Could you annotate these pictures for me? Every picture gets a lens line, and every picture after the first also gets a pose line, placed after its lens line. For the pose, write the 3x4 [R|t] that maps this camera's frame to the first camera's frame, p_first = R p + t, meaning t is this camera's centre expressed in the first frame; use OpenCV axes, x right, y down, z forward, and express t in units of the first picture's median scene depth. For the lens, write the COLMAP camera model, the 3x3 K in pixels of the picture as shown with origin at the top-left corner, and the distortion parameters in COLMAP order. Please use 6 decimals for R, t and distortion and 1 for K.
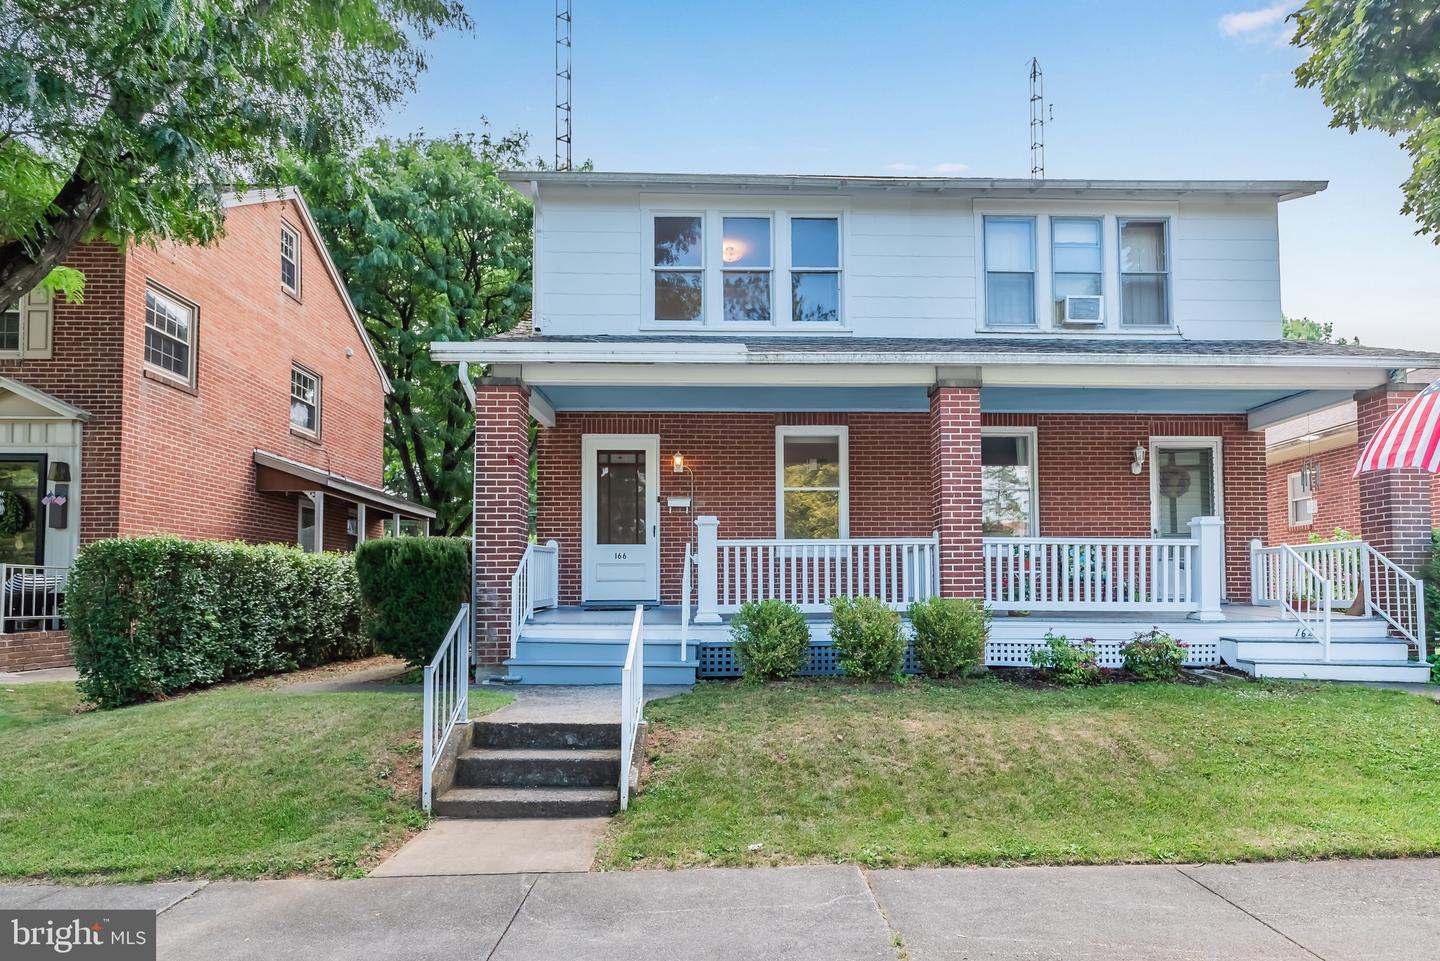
lens RADIAL K [[730.4, 0, 721.1], [0, 730.4, 577.2], [0, 0, 1]] dist [0.001032, 0.000037]
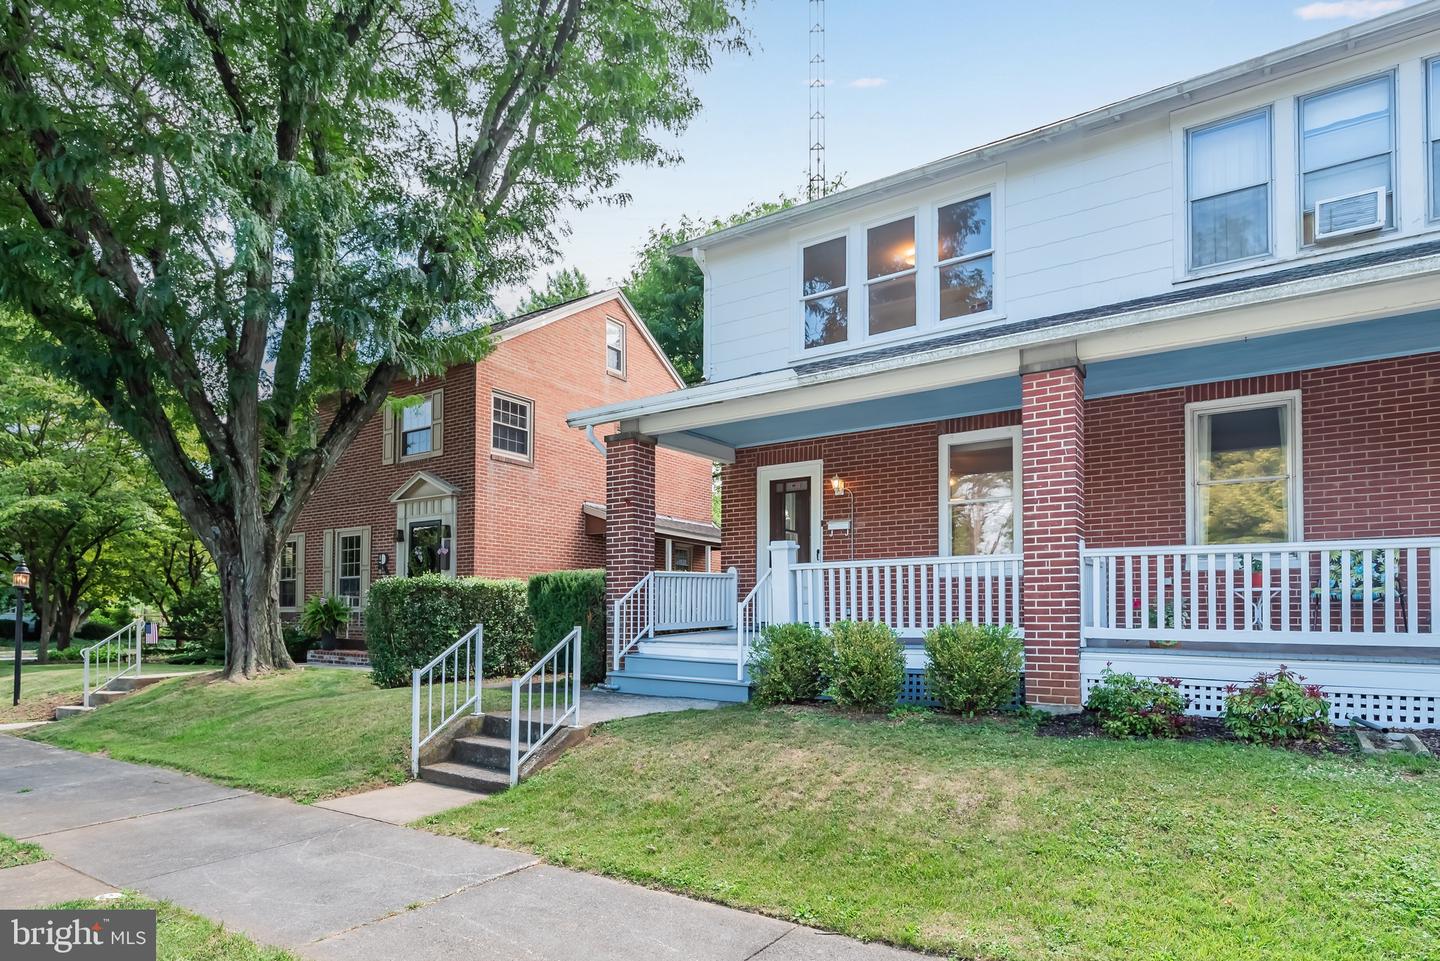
lens RADIAL K [[724.7, 0, 714.5], [0, 724.7, 609.0], [0, 0, 1]] dist [0.001963, -0.000790]
pose [[0.836136, -0.000745, -0.548521, 0.362654], [0.009557, 0.999867, 0.013209, -0.002125], [0.548438, -0.016286, 0.836032, 0.074574]]
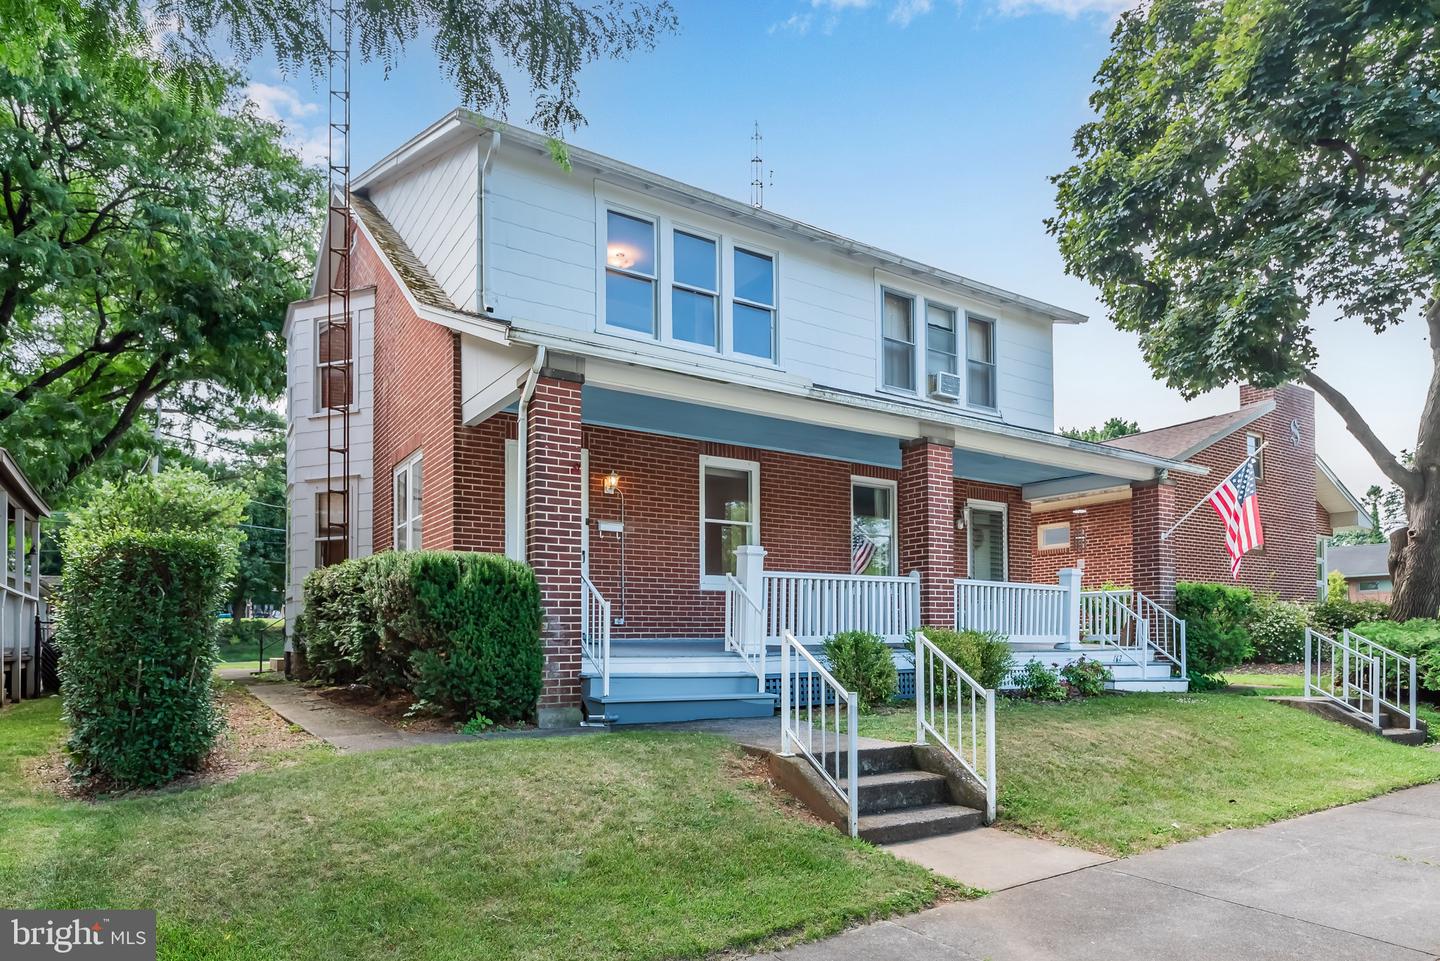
lens RADIAL K [[800.4, 0, 673.1], [0, 800.4, 627.4], [0, 0, 1]] dist [0.001274, 0.001525]
pose [[0.876618, 0.008231, 0.481116, -0.494188], [-0.015533, 0.999817, 0.011198, 0.012019], [-0.480936, -0.017289, 0.876585, 0.084035]]
